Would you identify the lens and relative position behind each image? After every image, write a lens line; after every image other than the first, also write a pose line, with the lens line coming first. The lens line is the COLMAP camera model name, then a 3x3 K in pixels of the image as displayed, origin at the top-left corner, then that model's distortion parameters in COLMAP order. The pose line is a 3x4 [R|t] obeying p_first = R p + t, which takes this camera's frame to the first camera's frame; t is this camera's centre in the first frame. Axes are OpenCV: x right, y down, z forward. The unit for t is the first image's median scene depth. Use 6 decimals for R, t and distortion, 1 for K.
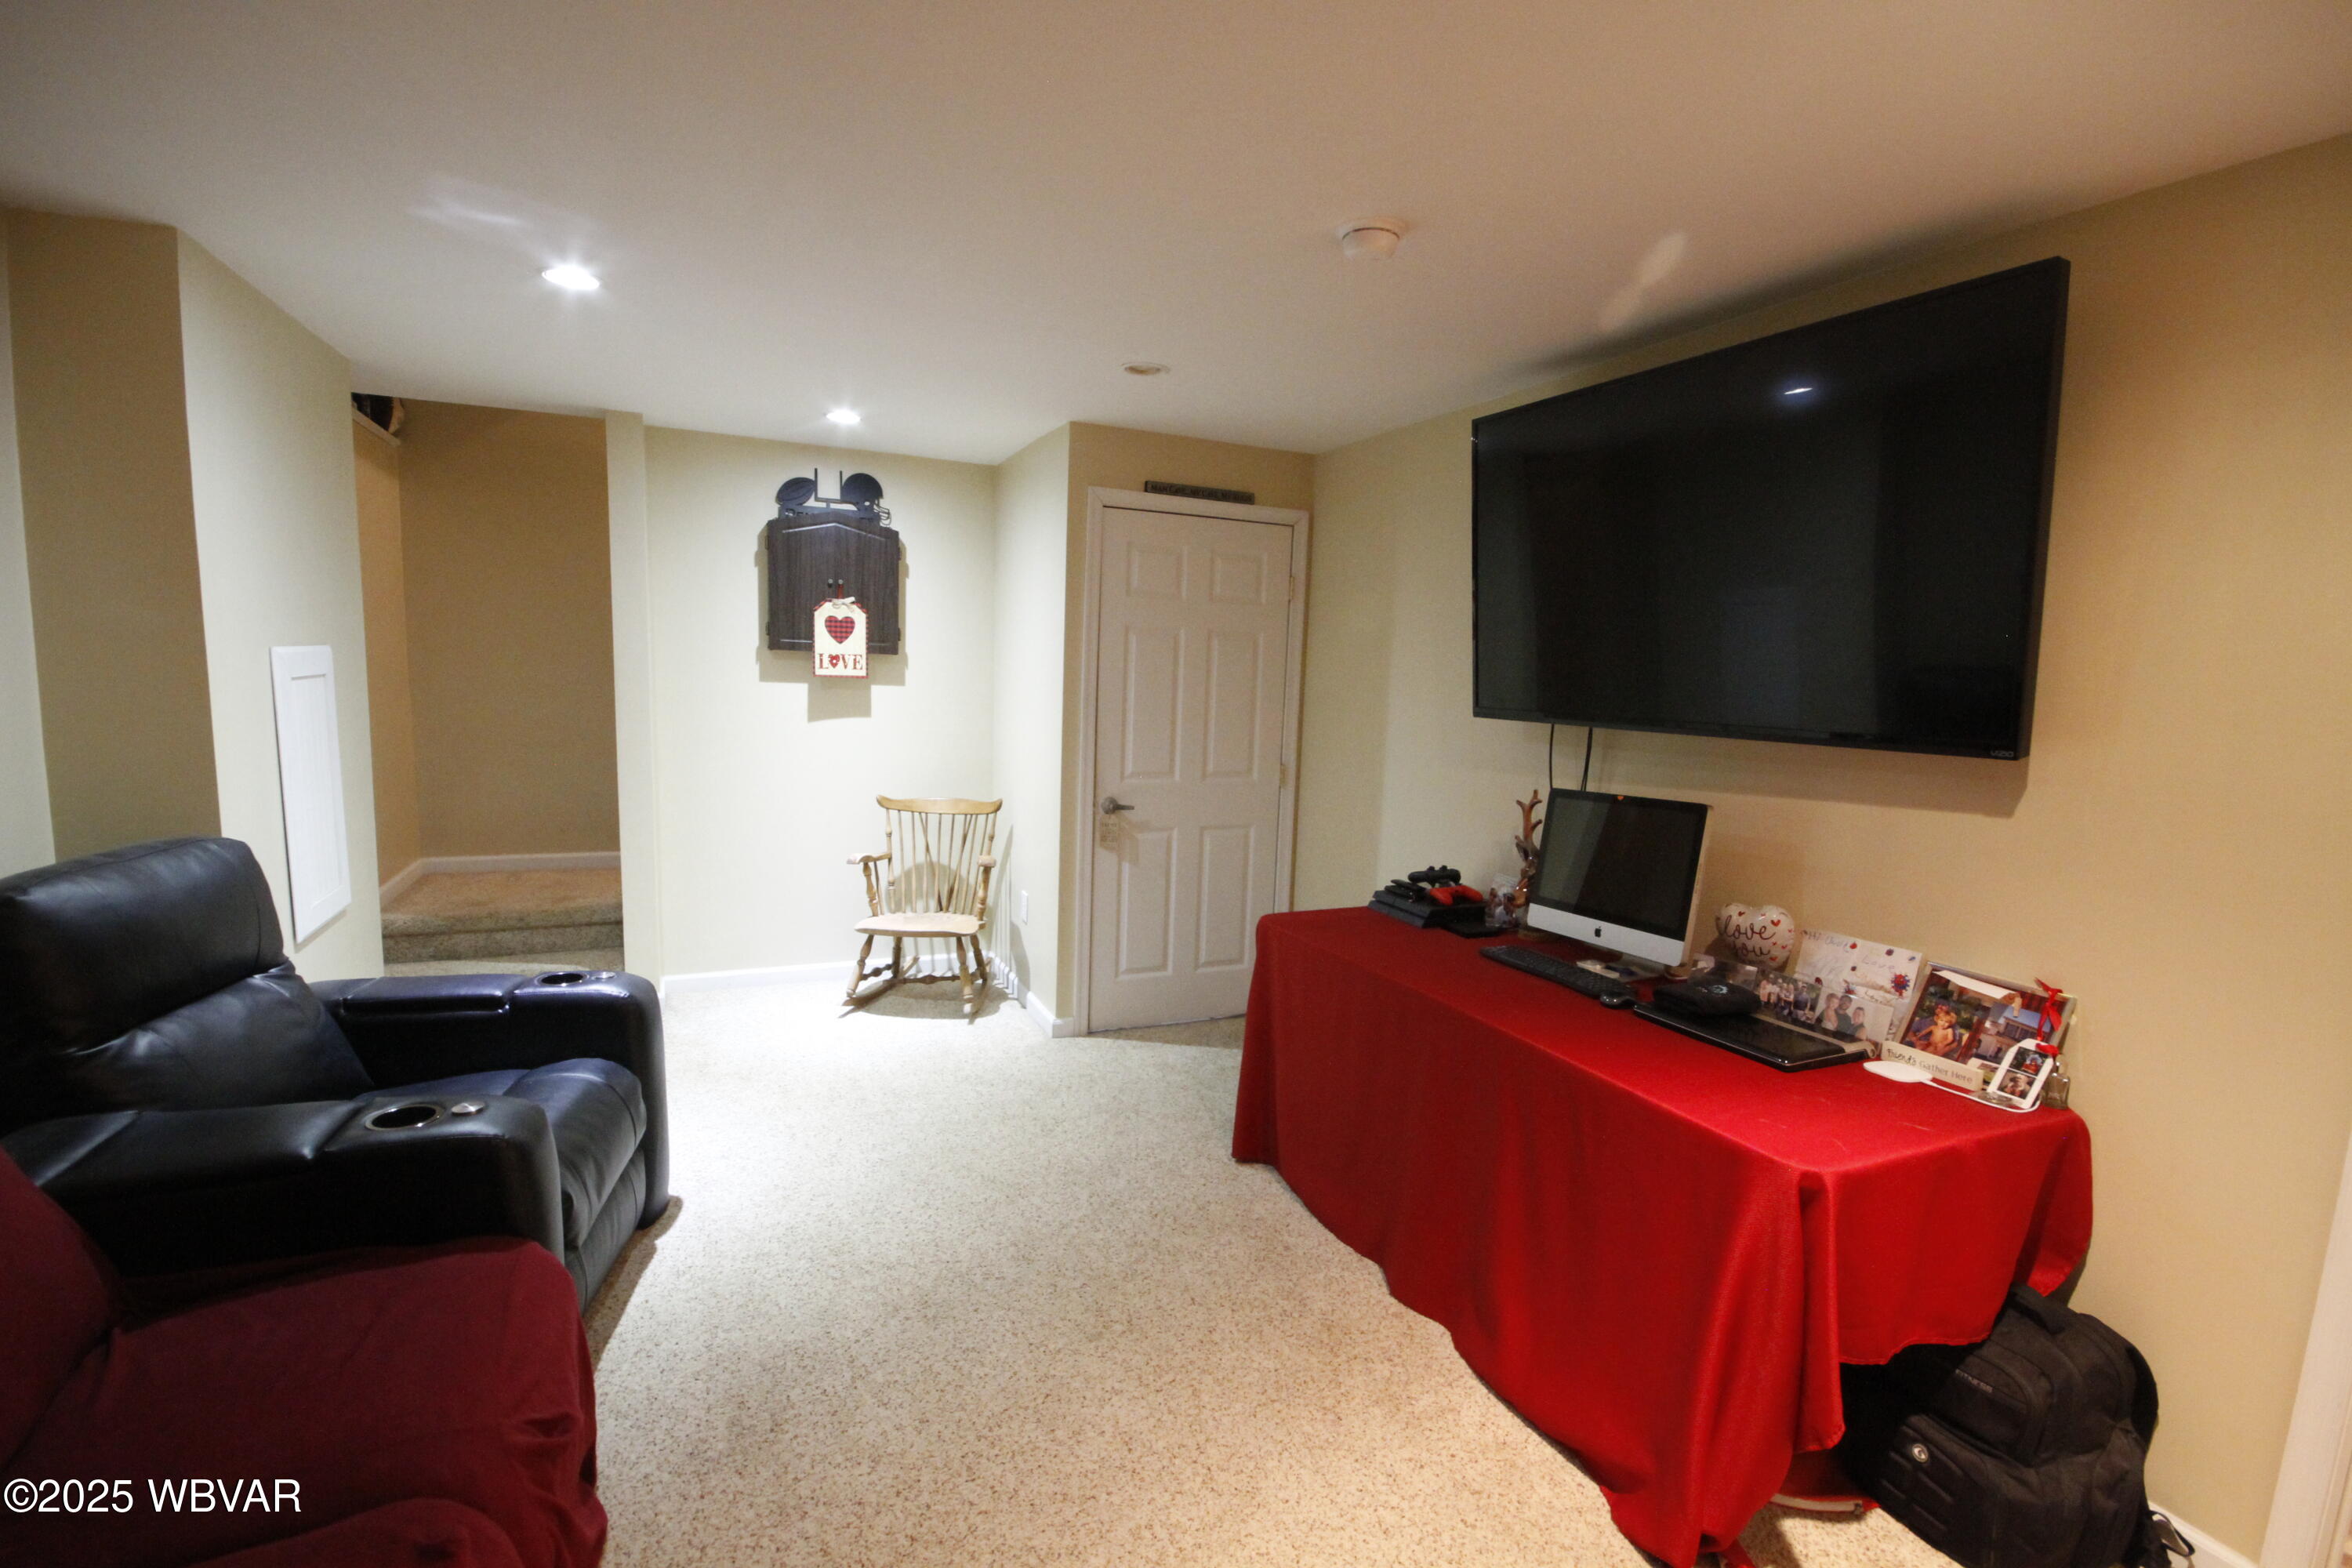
lens RADIAL K [[1079.7, 0, 1193.5], [0, 1079.7, 817.7], [0, 0, 1]] dist [0.015918, -0.013092]
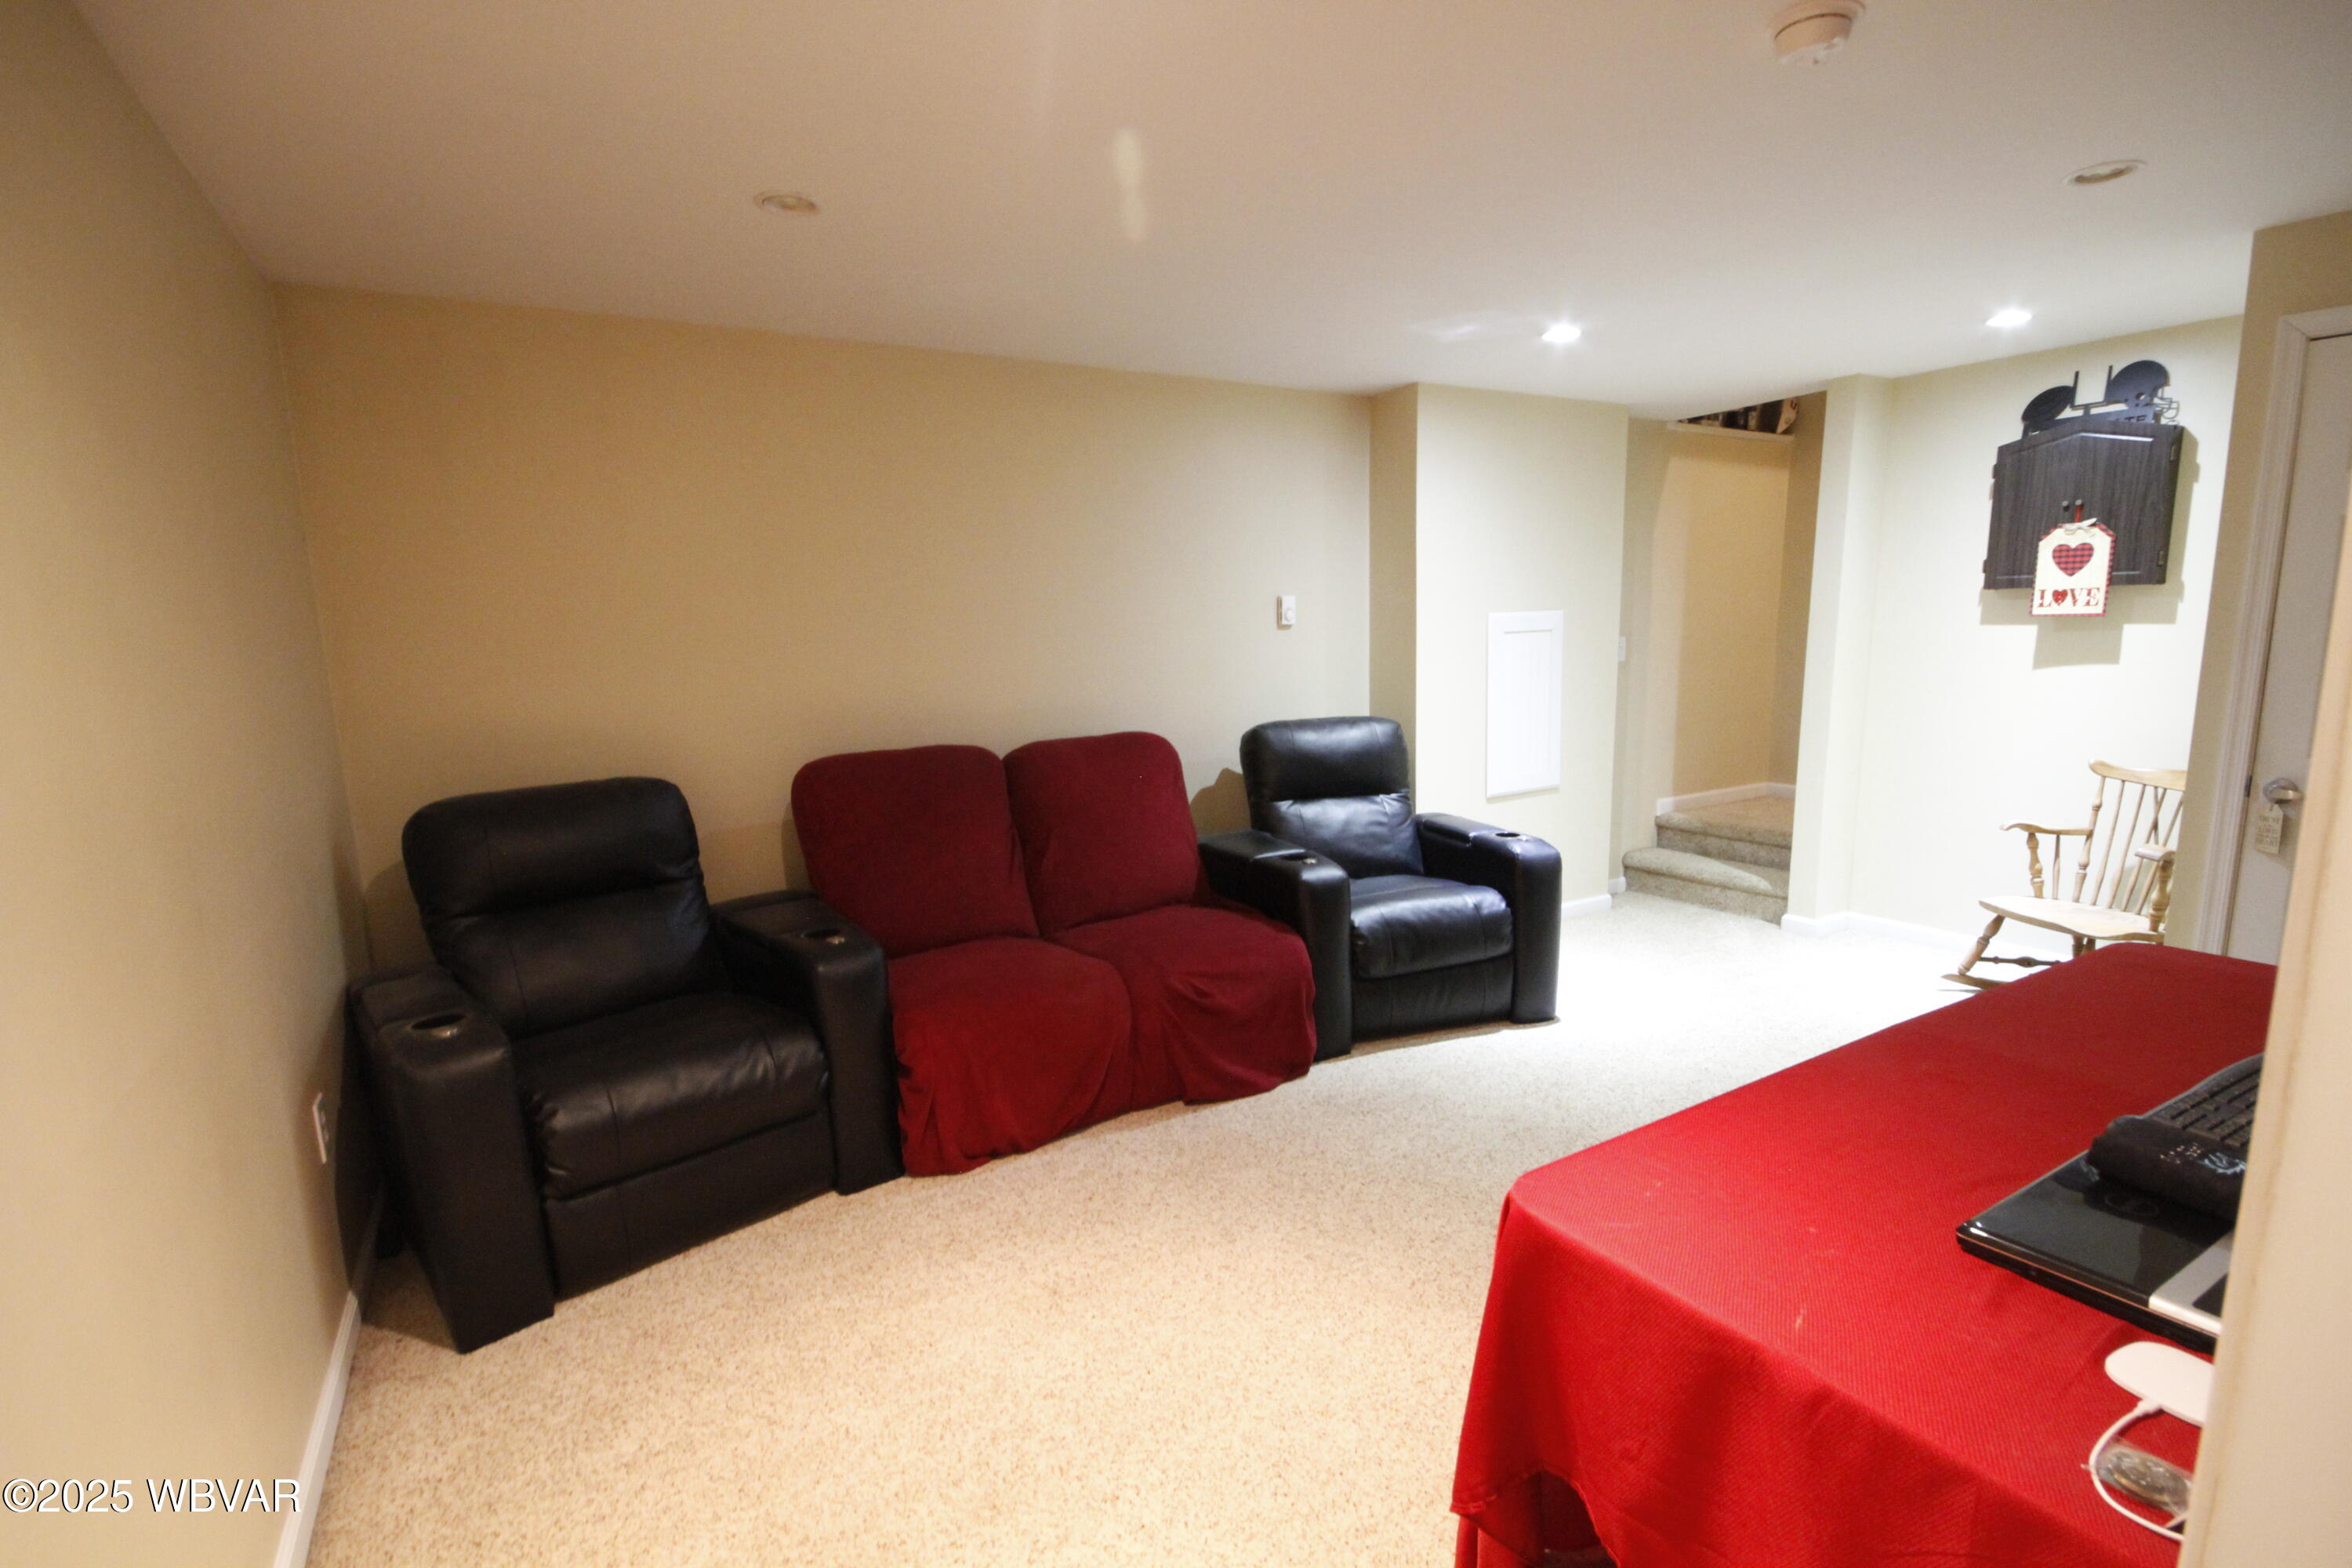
lens RADIAL K [[1079.7, 0, 1193.5], [0, 1079.7, 817.7], [0, 0, 1]] dist [0.015918, -0.013092]
pose [[0.111206, 0.136357, -0.984398, 0.464506], [-0.105055, 0.986605, 0.124795, -0.008075], [0.988229, 0.089538, 0.124041, 0.234316]]
